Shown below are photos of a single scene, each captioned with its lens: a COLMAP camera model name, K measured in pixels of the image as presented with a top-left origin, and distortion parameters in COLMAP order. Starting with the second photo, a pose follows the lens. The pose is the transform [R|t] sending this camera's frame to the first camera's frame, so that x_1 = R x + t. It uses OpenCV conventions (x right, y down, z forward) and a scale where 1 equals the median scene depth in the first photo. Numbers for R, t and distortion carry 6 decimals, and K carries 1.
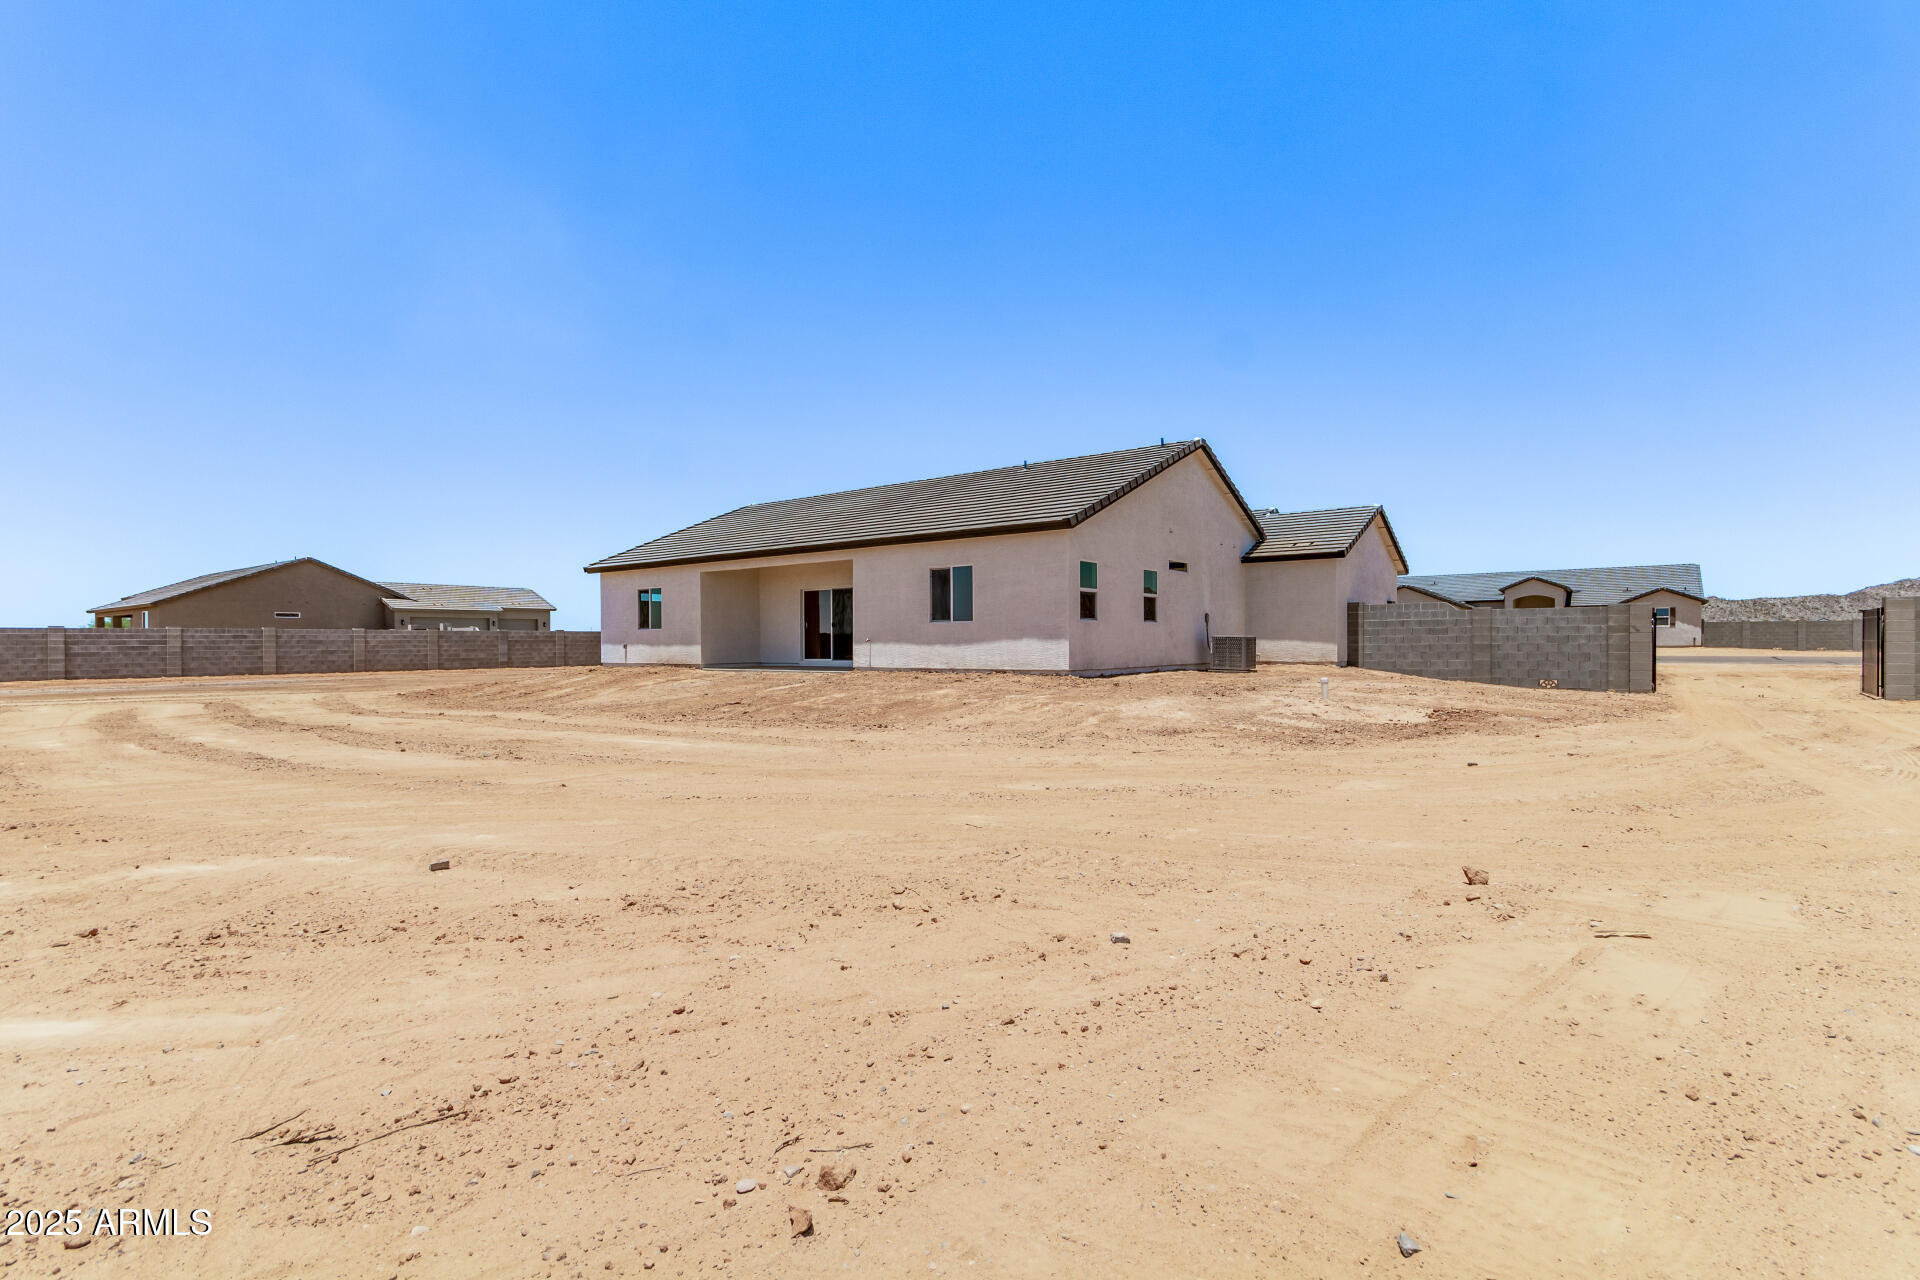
lens RADIAL K [[918.1, 0, 960.0], [0, 918.1, 640.0], [0, 0, 1]] dist [0.002988, 0.000950]
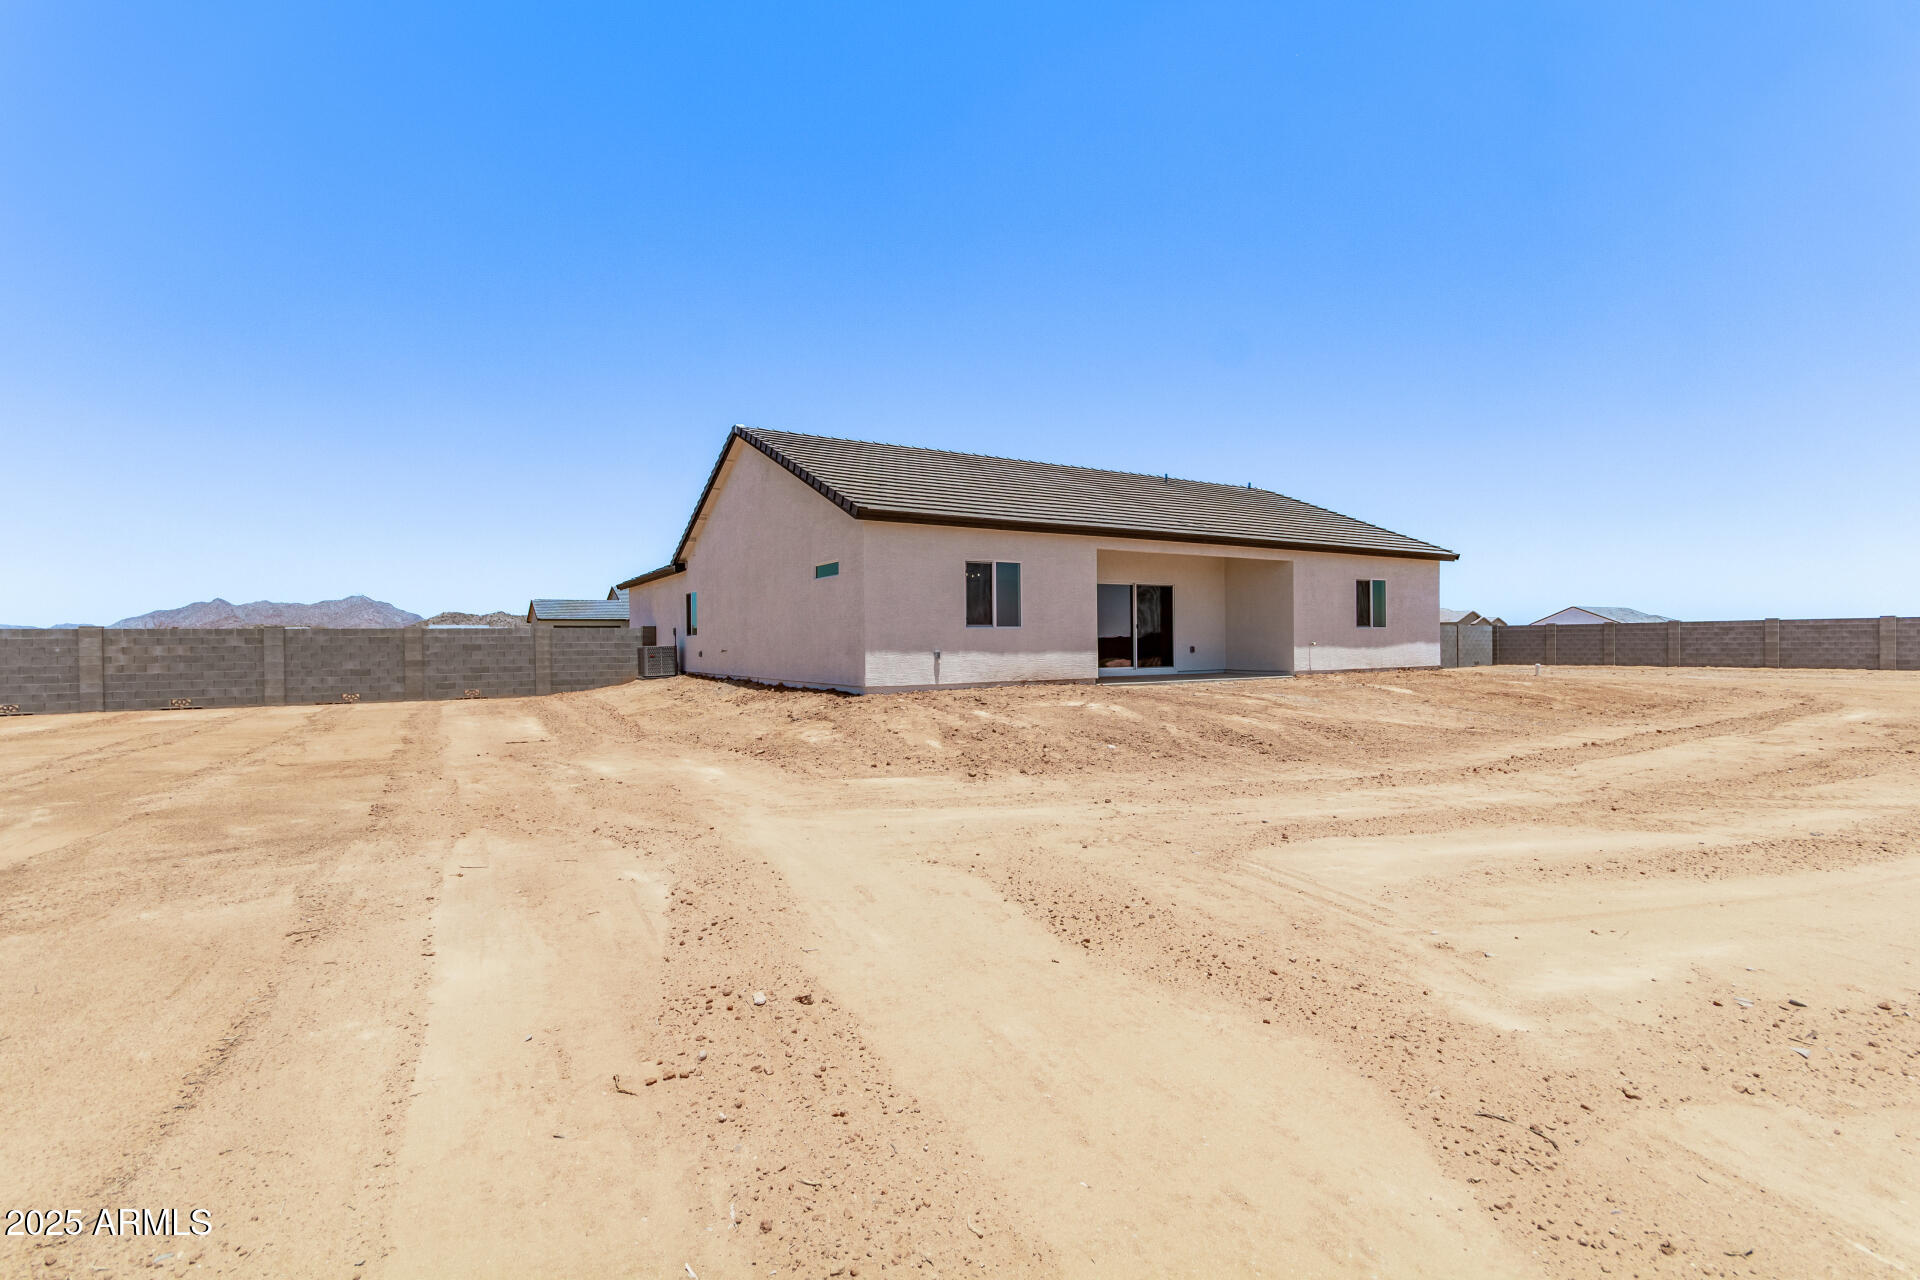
lens RADIAL K [[915.5, 0, 979.6], [0, 915.5, 637.0], [0, 0, 1]] dist [0.003769, 0.000772]
pose [[0.333660, 0.009438, 0.942646, -0.987568], [0.004421, 0.999923, -0.011577, 0.002393], [-0.942683, 0.008030, 0.333593, 0.855822]]
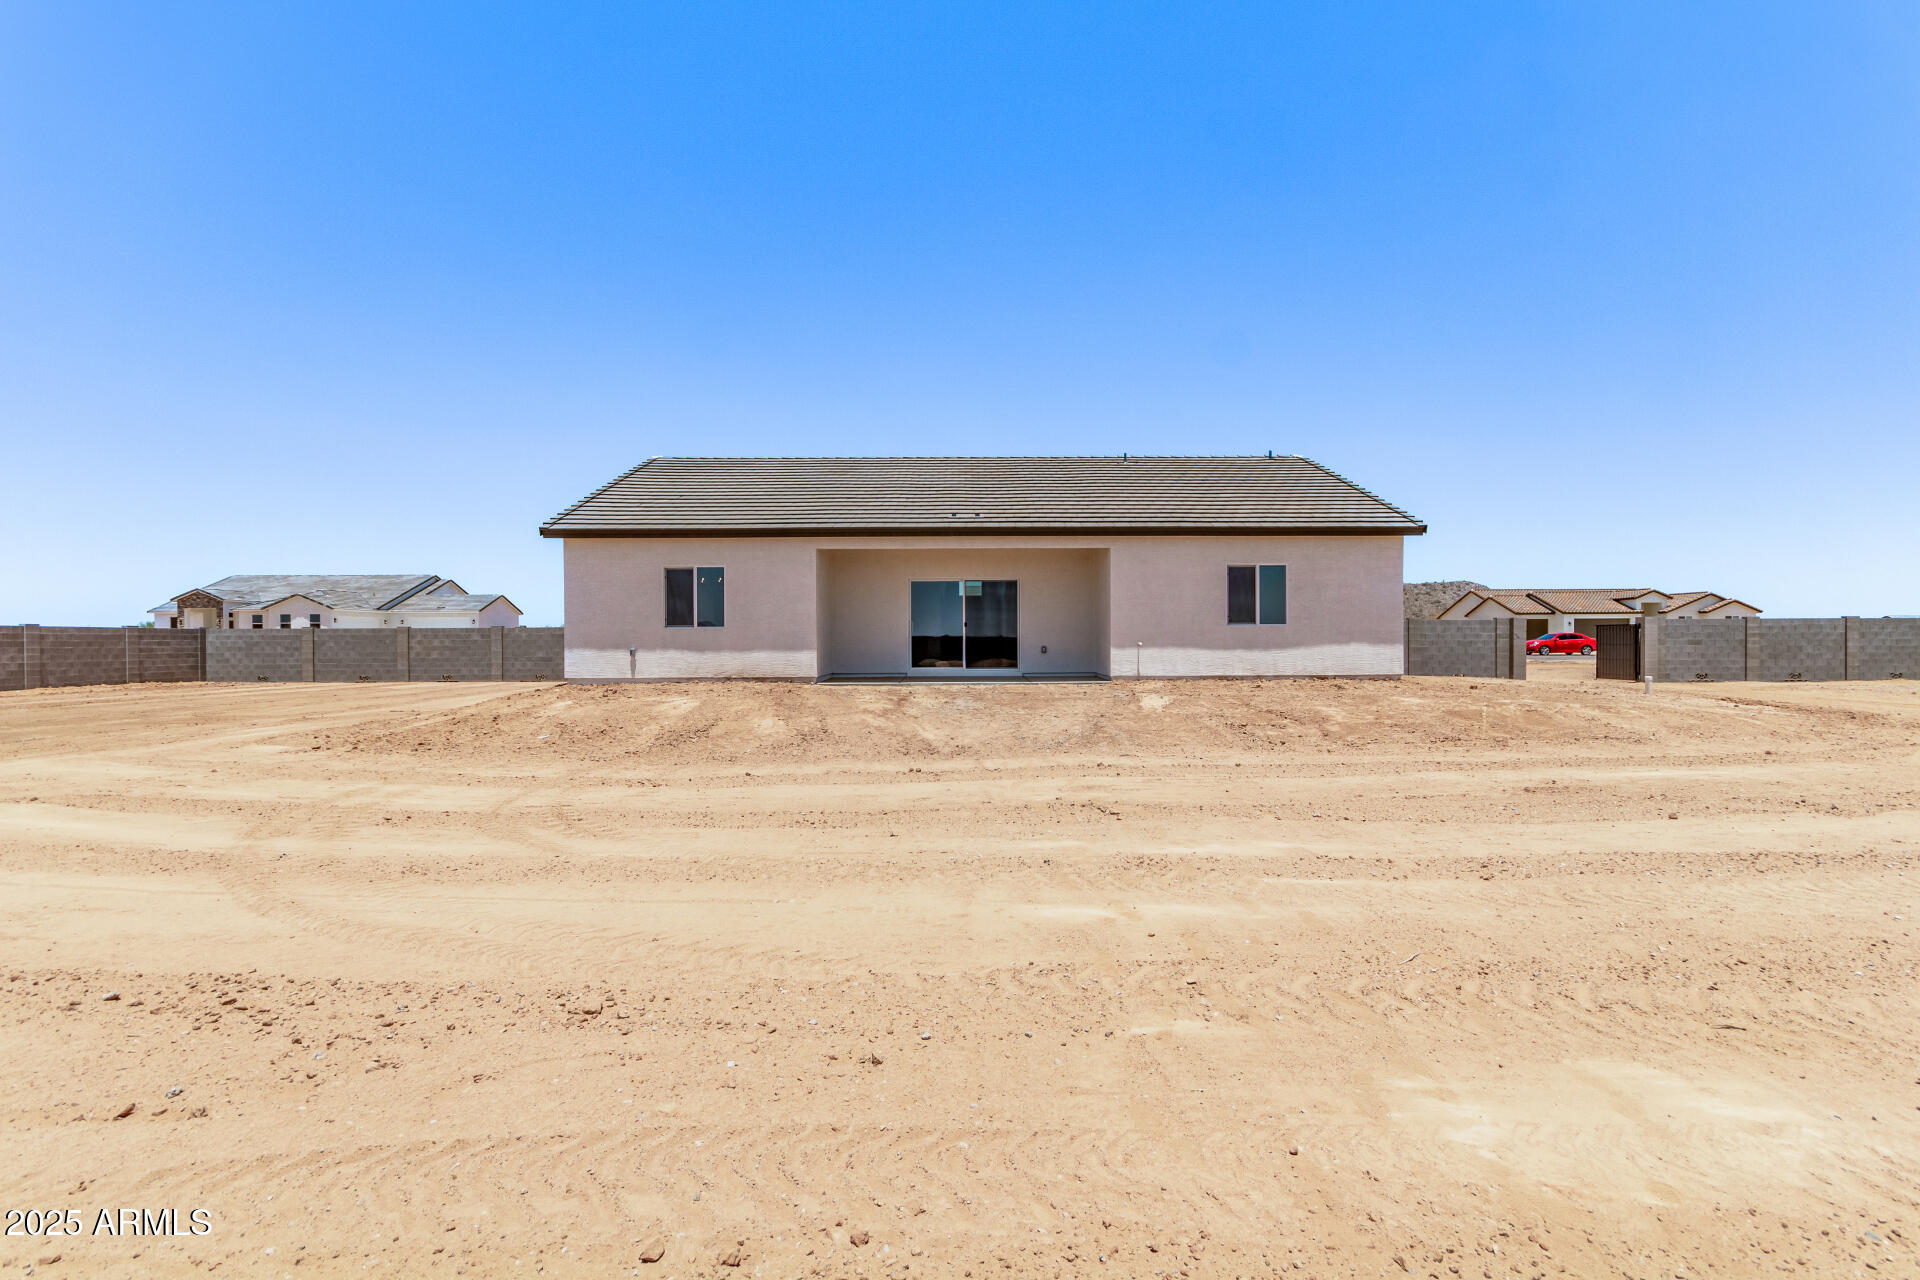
lens RADIAL K [[918.1, 0, 960.0], [0, 918.1, 640.0], [0, 0, 1]] dist [0.002988, 0.000950]
pose [[0.783997, 0.002838, 0.620758, -0.646508], [-0.002290, 0.999996, -0.001680, -0.001640], [-0.620761, -0.000105, 0.784000, 0.366601]]
